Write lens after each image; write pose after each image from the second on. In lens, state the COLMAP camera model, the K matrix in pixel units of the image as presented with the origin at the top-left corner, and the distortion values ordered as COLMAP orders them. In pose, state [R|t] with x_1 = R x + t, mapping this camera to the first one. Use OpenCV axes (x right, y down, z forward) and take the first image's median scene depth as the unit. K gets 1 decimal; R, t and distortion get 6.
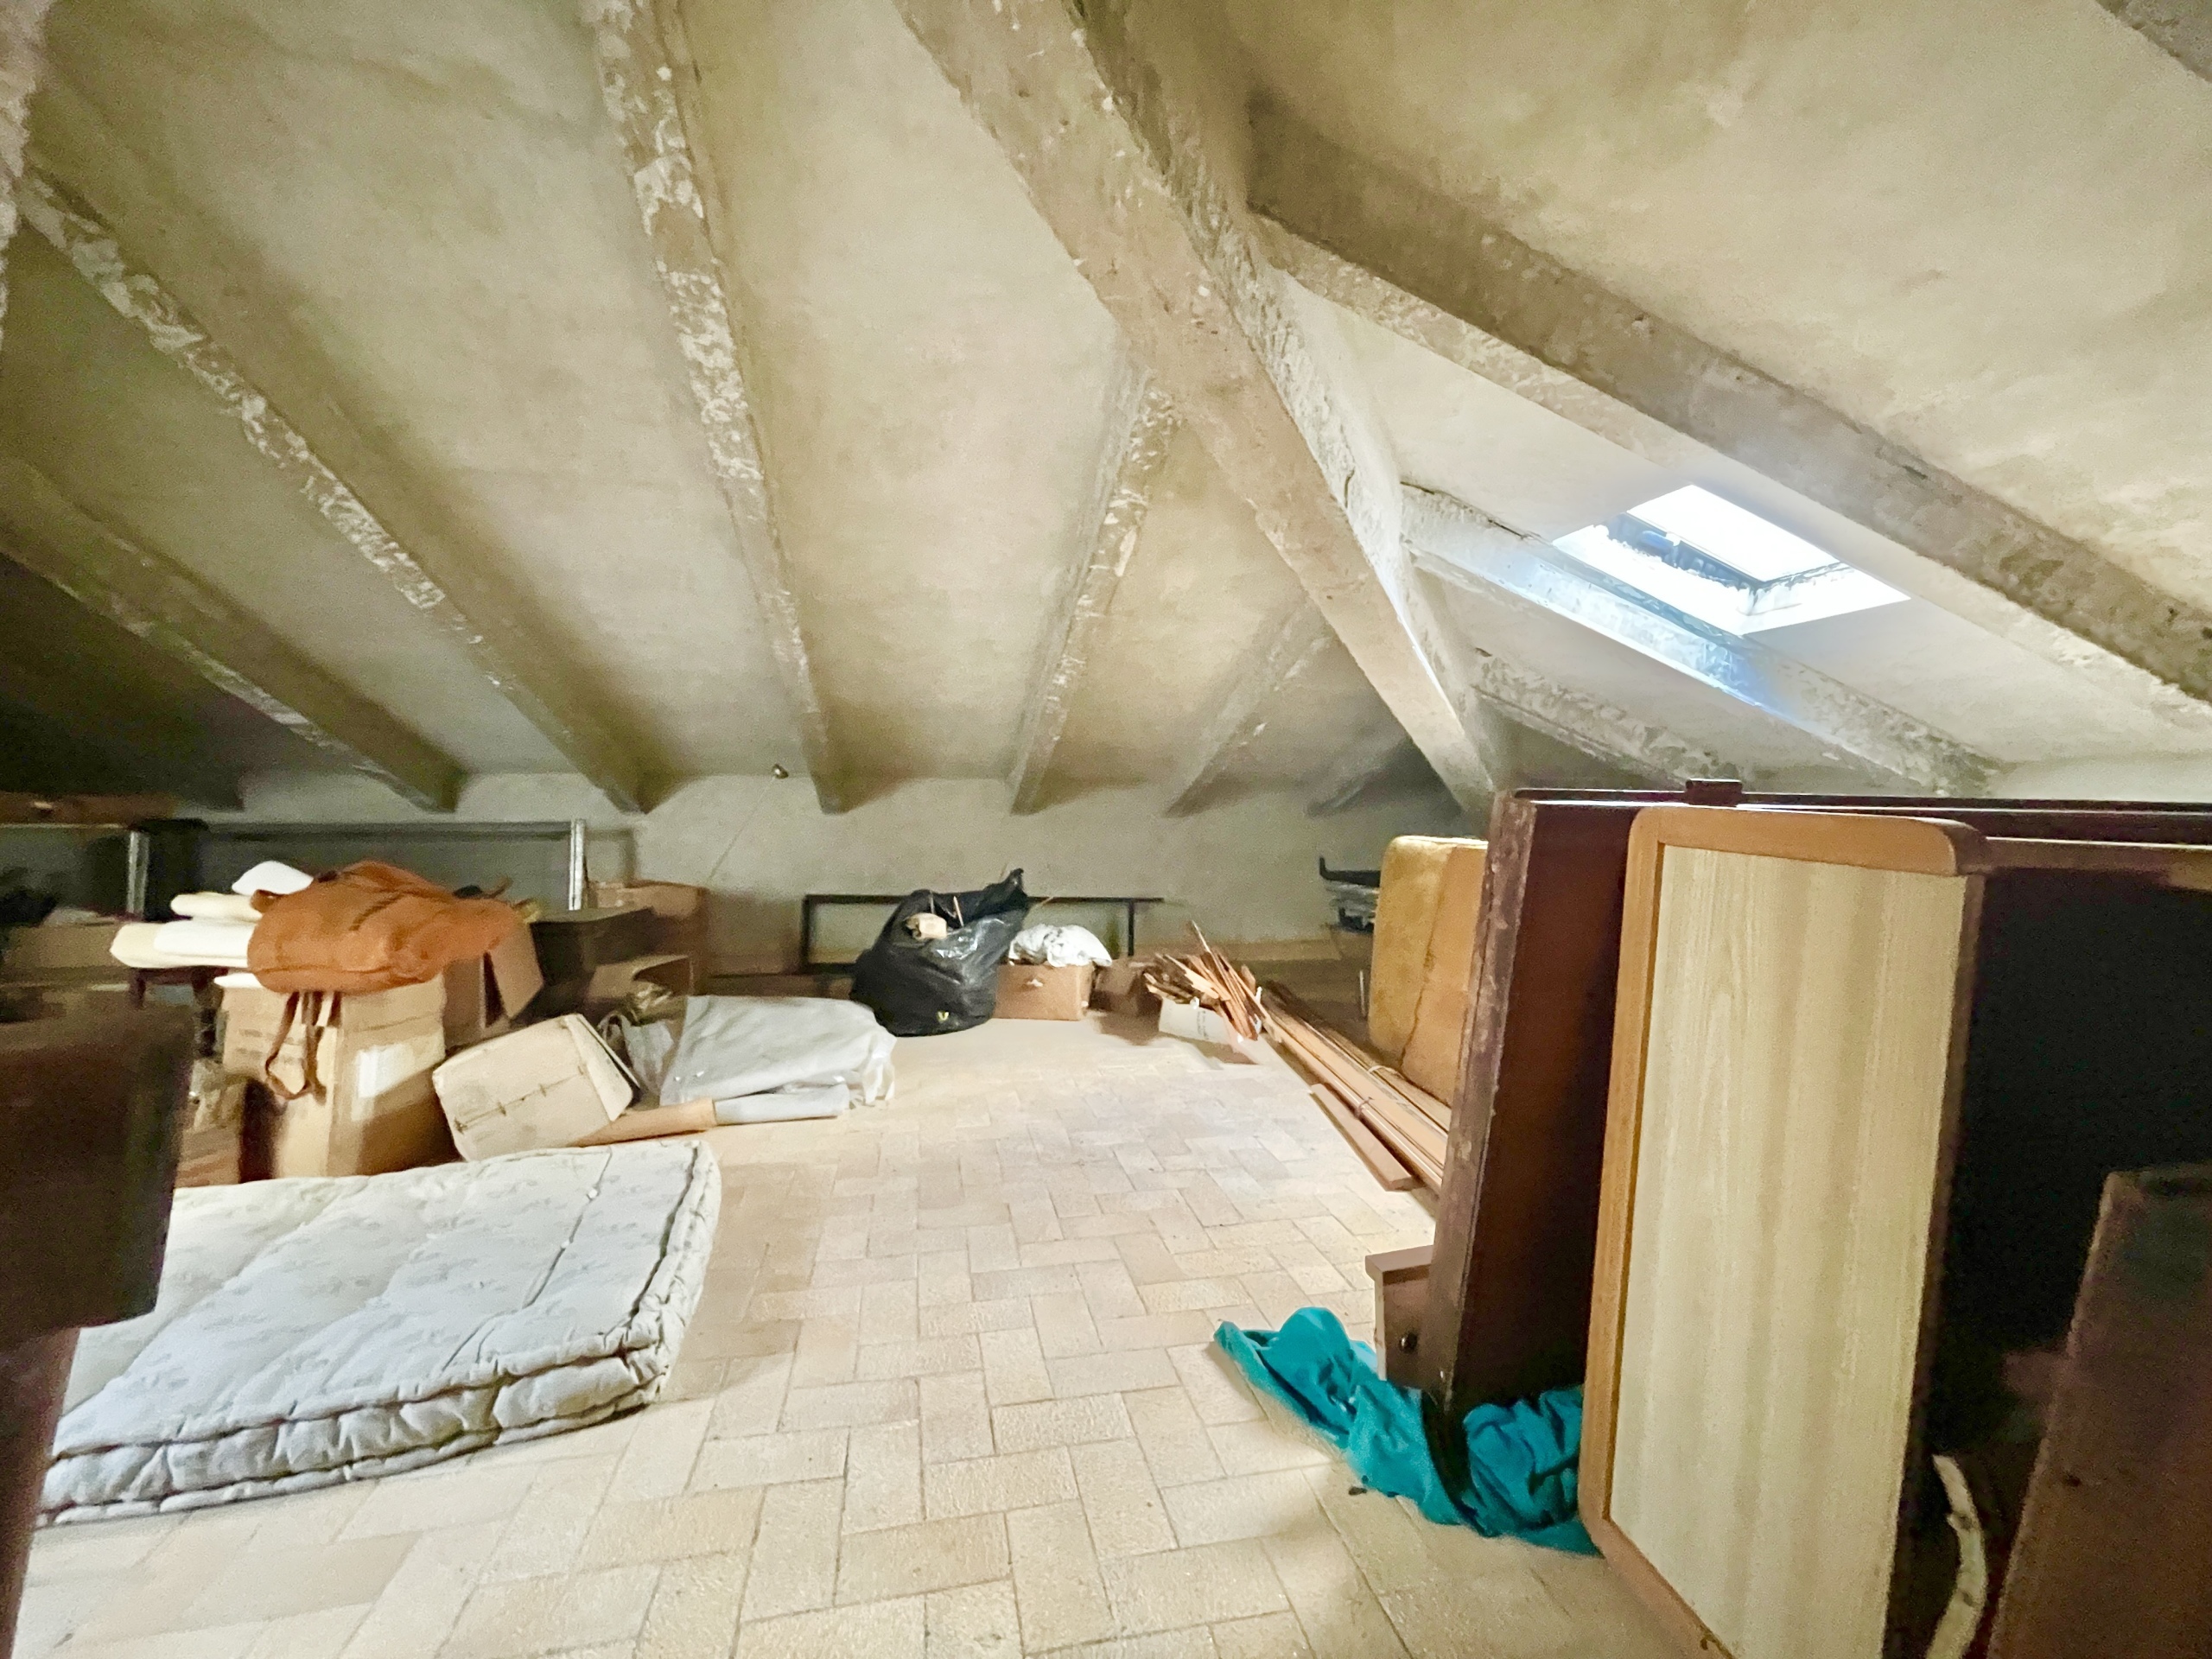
lens RADIAL K [[902.6, 0, 1096.5], [0, 902.6, 835.2], [0, 0, 1]] dist [0.002078, -0.001248]
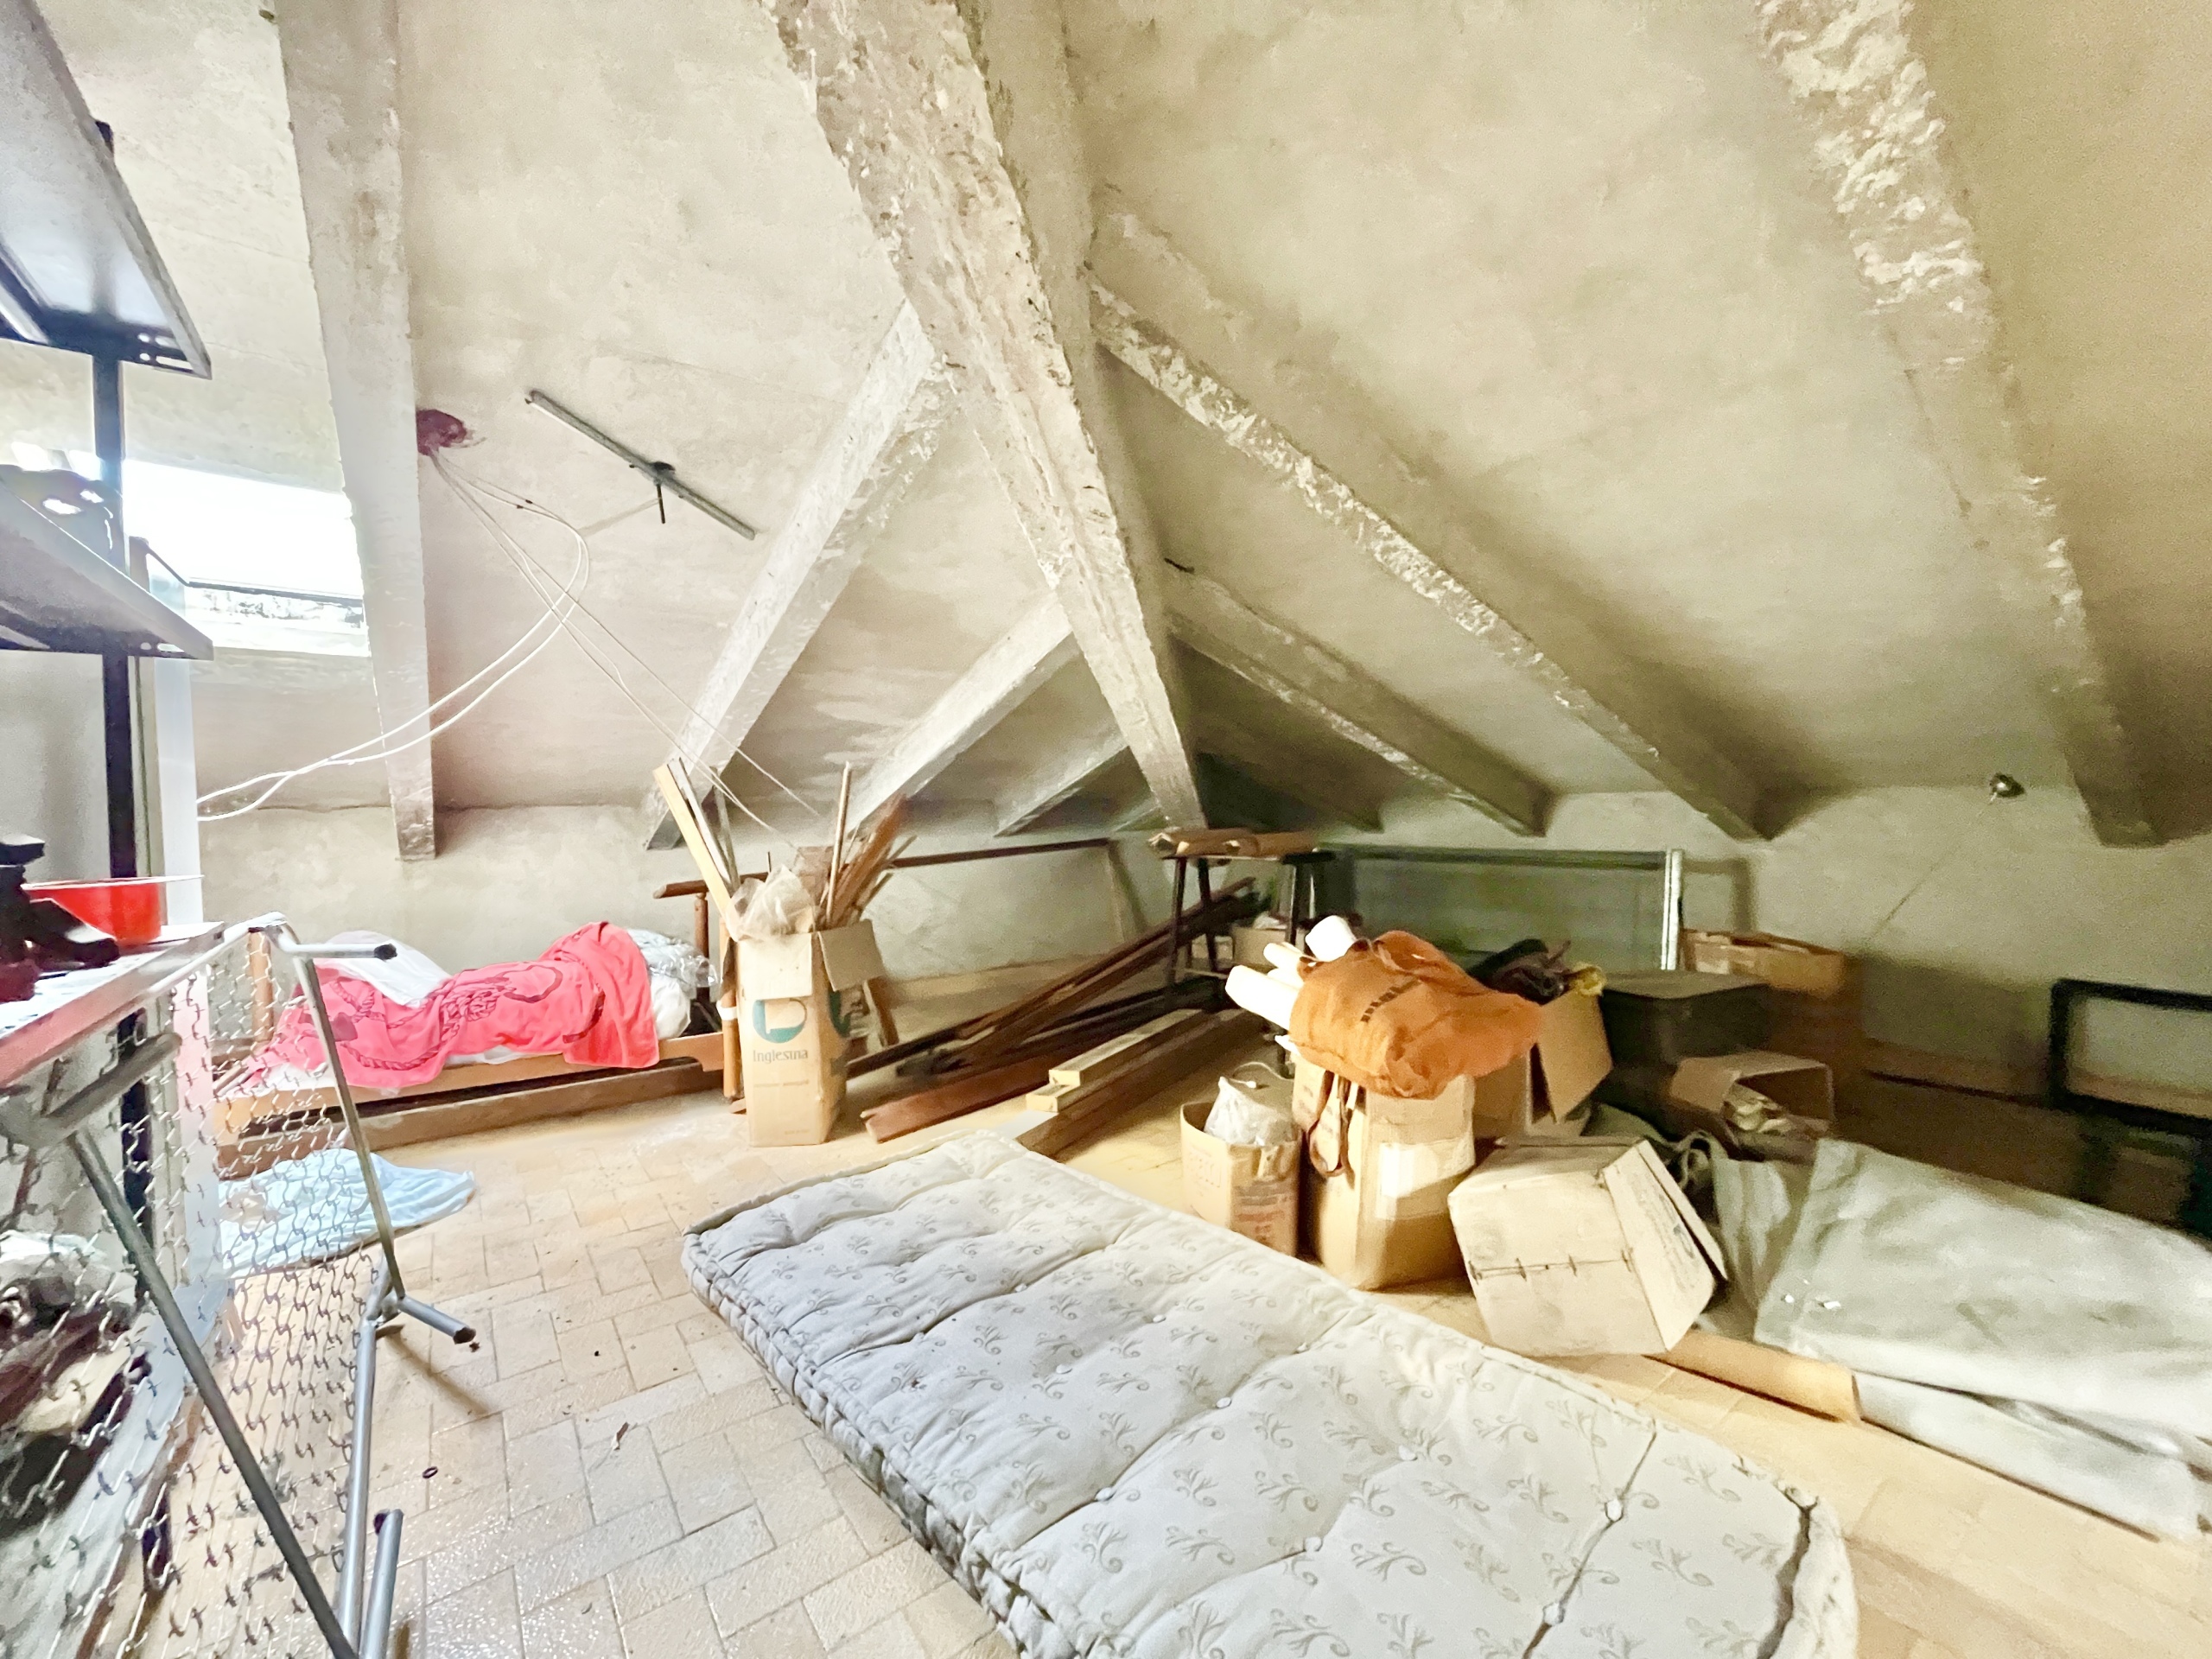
lens RADIAL K [[902.6, 0, 1086.4], [0, 902.6, 832.8], [0, 0, 1]] dist [0.002078, -0.001248]
pose [[0.430419, 0.011260, -0.902559, -0.086177], [-0.004625, 0.999937, 0.010270, -0.054170], [0.902618, -0.000246, 0.430443, 0.227952]]
